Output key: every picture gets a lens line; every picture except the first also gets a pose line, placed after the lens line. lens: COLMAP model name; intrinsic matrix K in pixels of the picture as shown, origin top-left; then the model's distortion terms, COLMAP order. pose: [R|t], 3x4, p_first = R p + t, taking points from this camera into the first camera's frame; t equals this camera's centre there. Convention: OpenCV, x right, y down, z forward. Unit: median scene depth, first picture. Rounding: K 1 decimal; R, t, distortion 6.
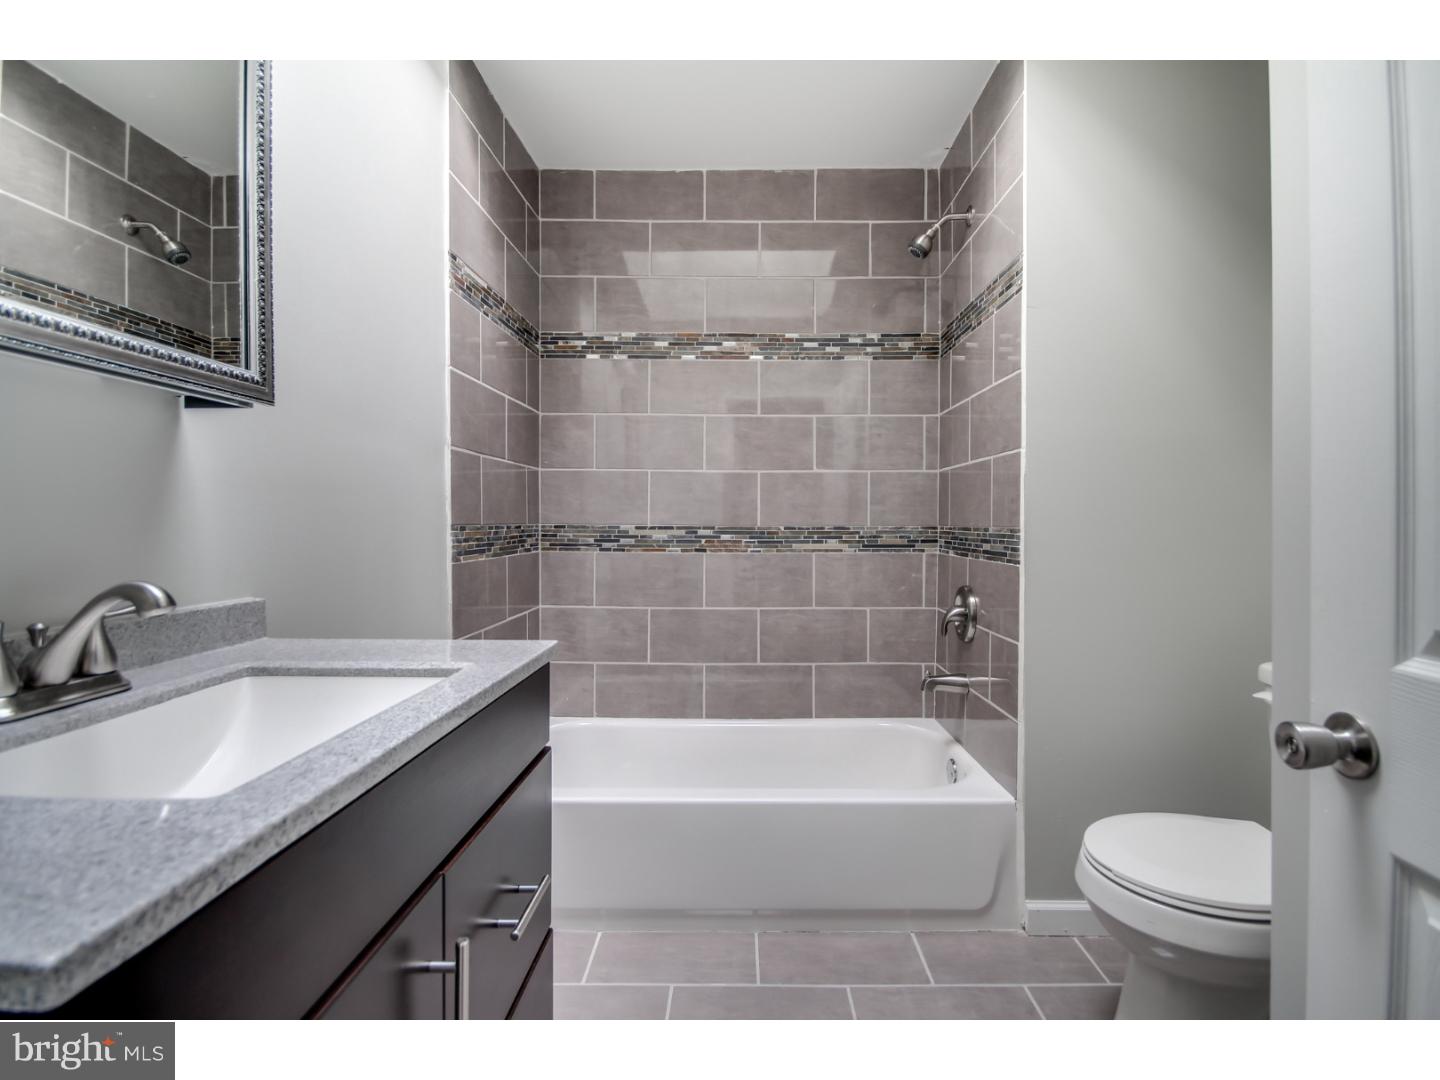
lens RADIAL K [[721.6, 0, 719.4], [0, 721.6, 509.8], [0, 0, 1]] dist [0.006242, -0.013389]
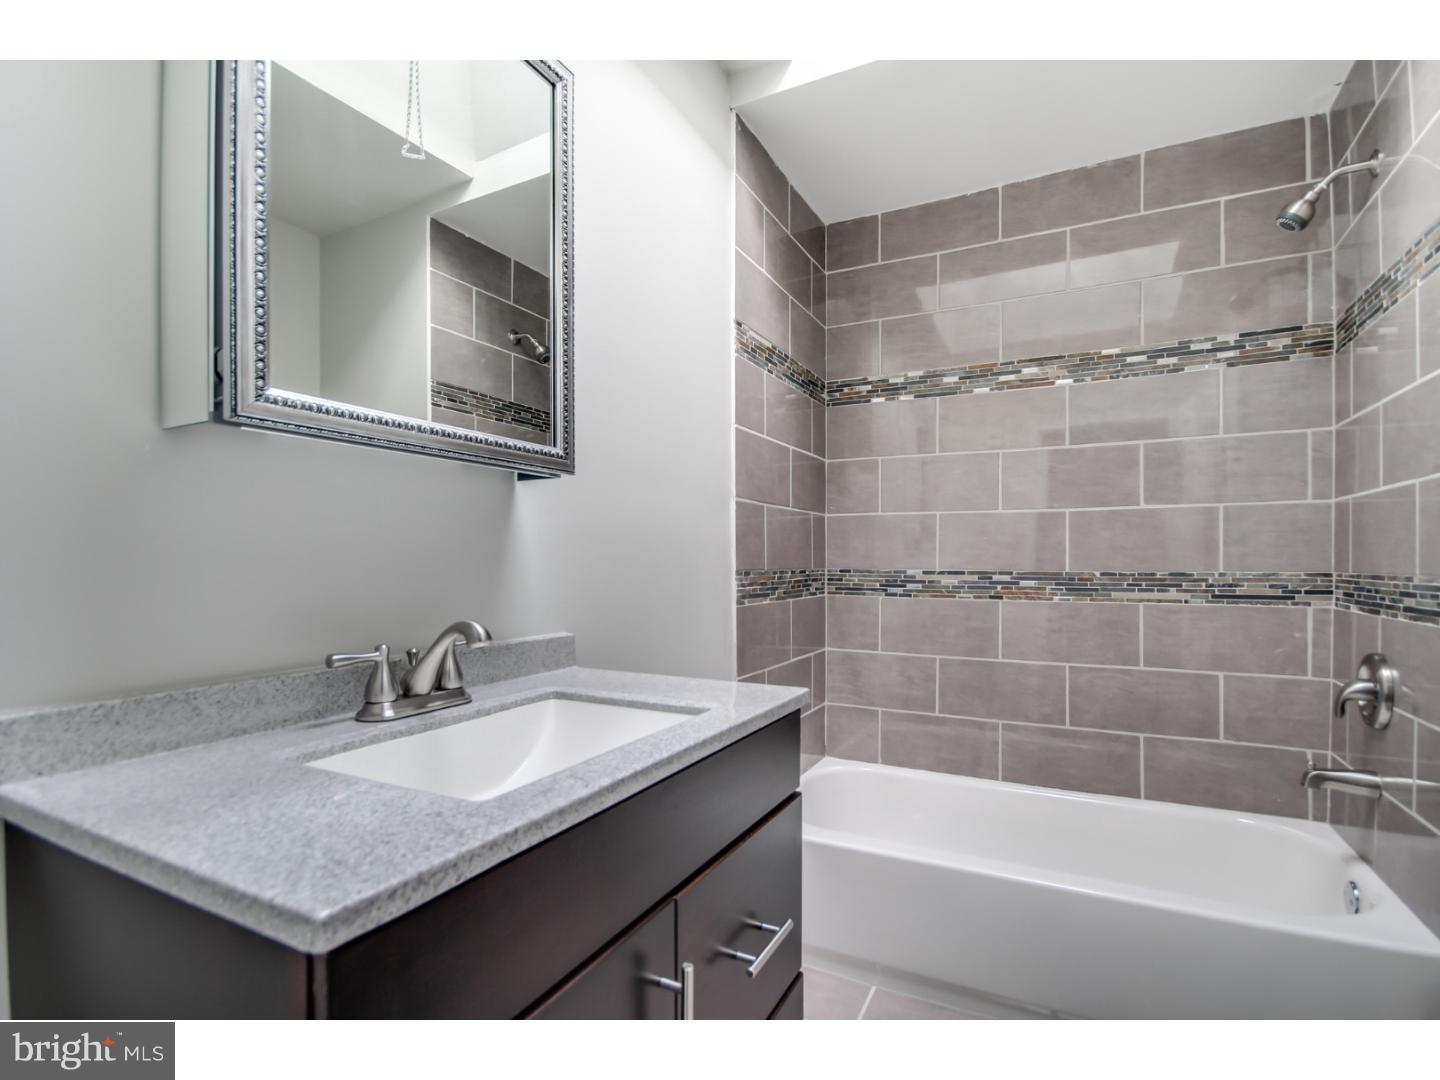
lens RADIAL K [[706.4, 0, 744.9], [0, 706.4, 533.8], [0, 0, 1]] dist [-0.001477, -0.001144]
pose [[0.886434, -0.013725, -0.462651, 0.112685], [0.009214, 0.999885, -0.012009, -0.018155], [0.462763, 0.006383, 0.886459, 0.052739]]
